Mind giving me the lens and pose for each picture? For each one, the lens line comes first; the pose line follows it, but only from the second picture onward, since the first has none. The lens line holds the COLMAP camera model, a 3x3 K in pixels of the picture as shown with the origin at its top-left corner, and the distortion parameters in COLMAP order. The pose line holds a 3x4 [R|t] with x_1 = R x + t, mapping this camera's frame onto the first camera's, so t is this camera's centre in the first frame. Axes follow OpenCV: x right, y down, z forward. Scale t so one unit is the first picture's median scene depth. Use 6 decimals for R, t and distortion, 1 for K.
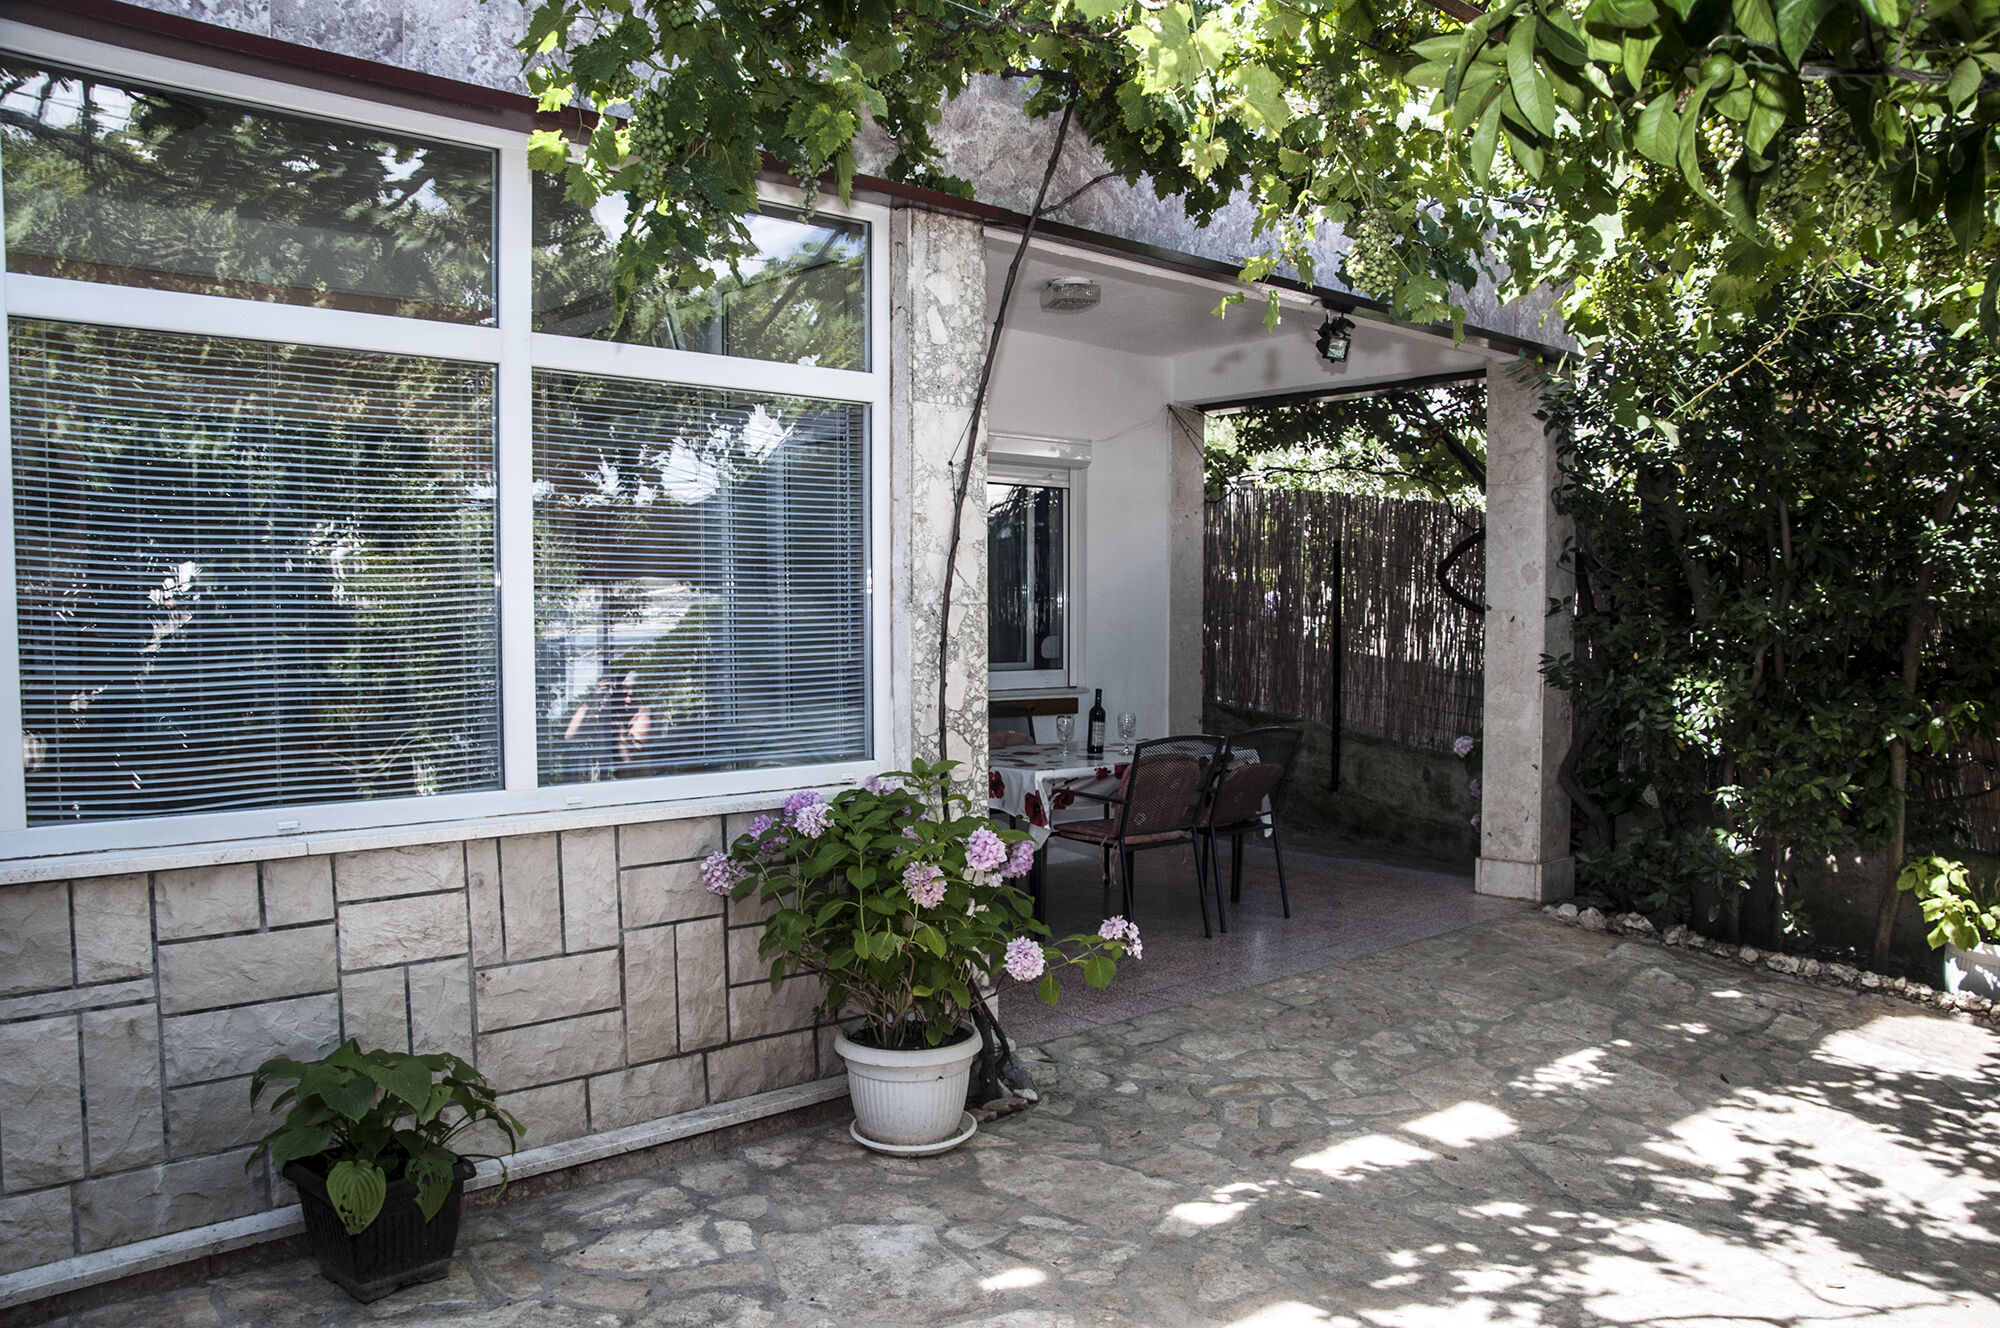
lens RADIAL K [[1559.5, 0, 1000.0], [0, 1559.5, 664.0], [0, 0, 1]] dist [-0.002964, -0.002334]
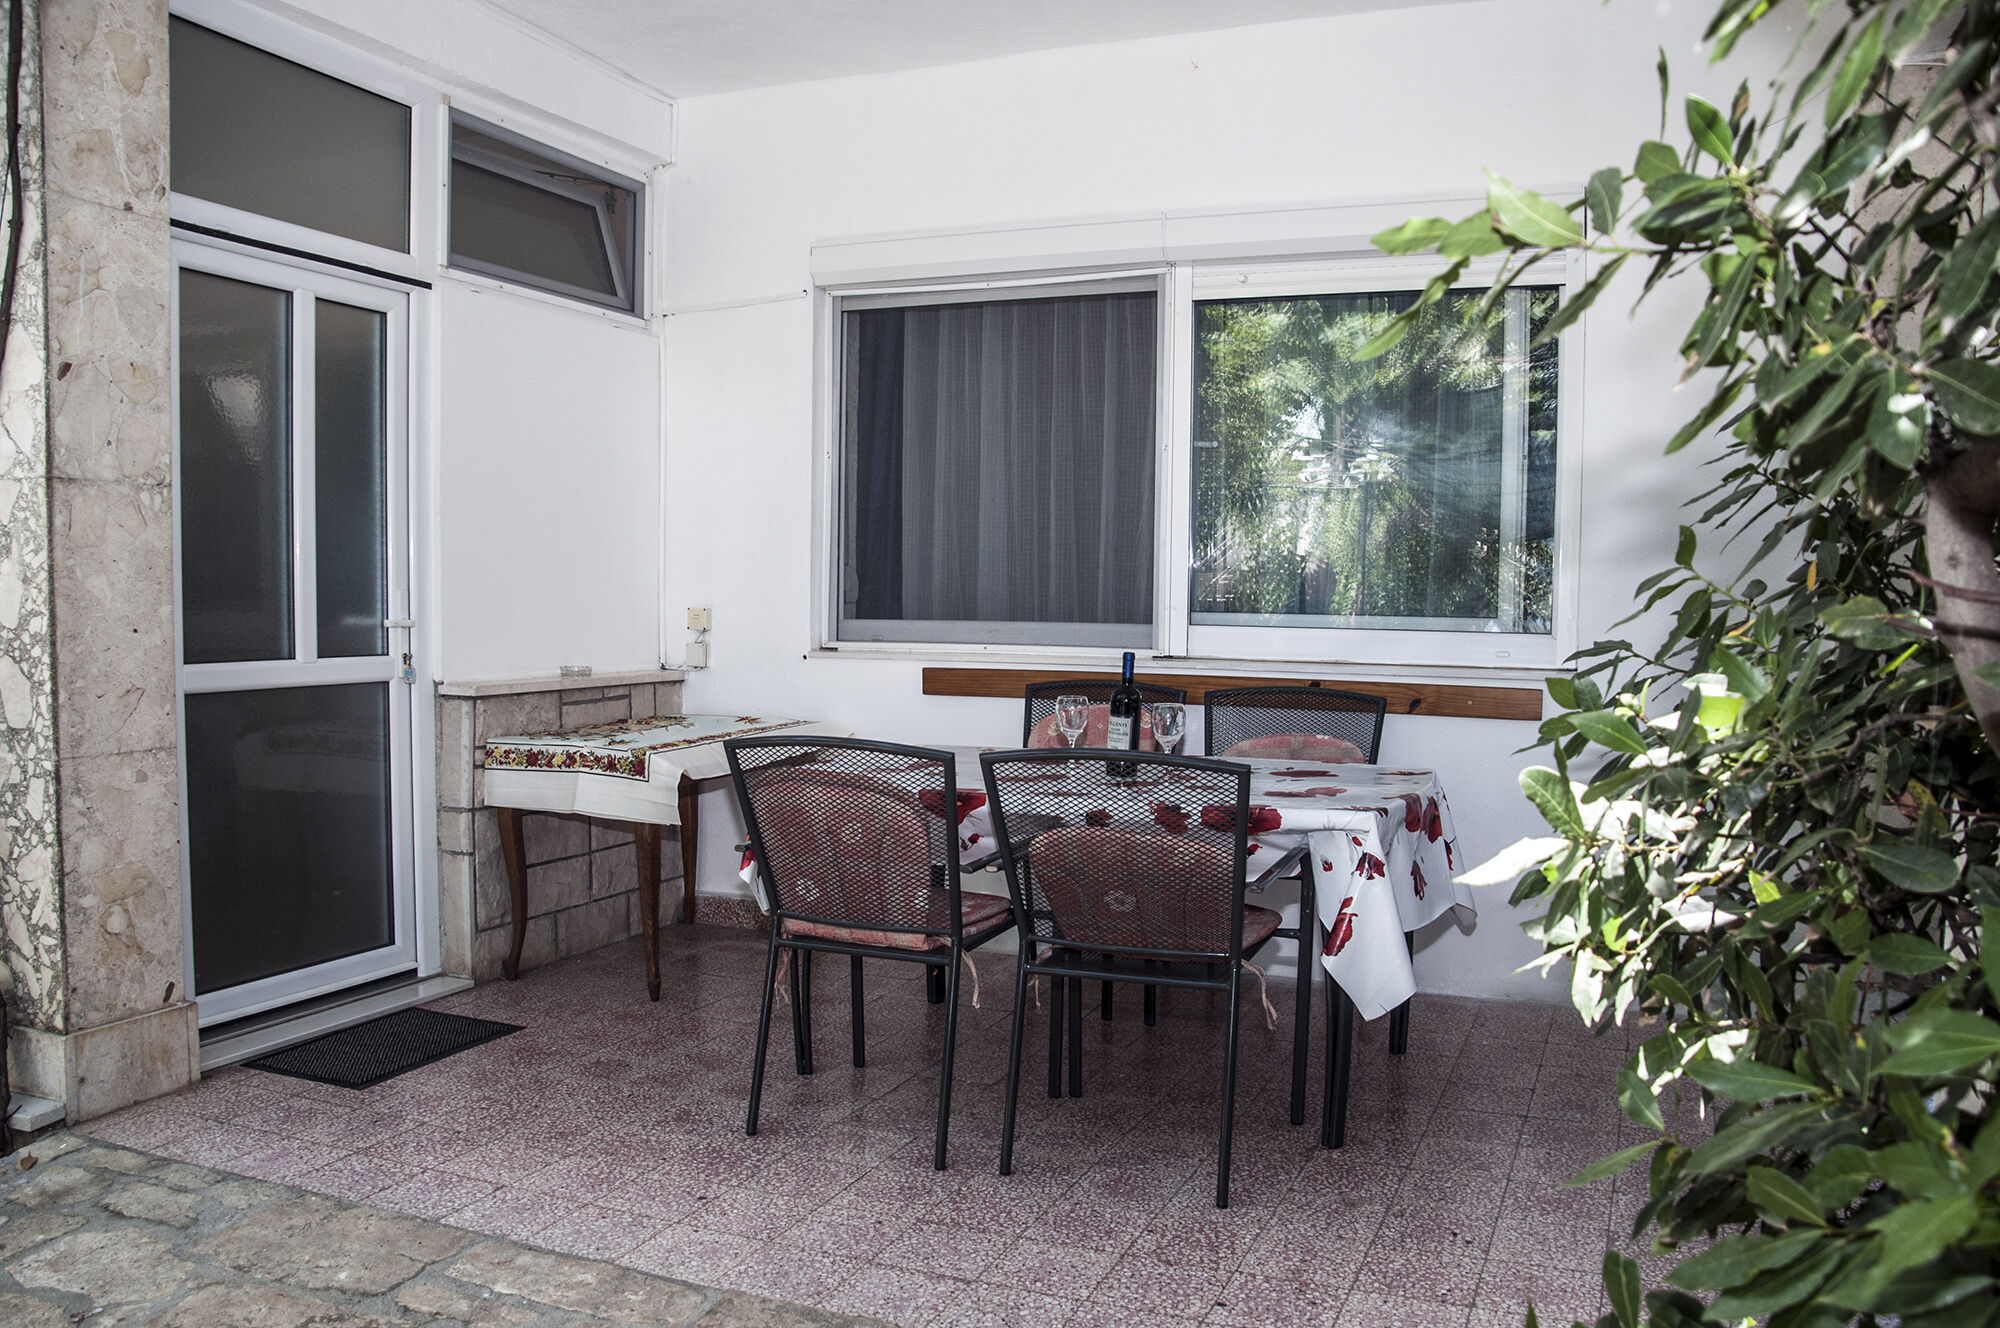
lens RADIAL K [[1559.5, 0, 1000.0], [0, 1559.5, 664.0], [0, 0, 1]] dist [-0.002964, -0.002334]
pose [[0.390276, 0.056182, -0.918982, 0.791421], [-0.048136, 0.998016, 0.040571, -0.004389], [0.919439, 0.028403, 0.392206, 1.119284]]
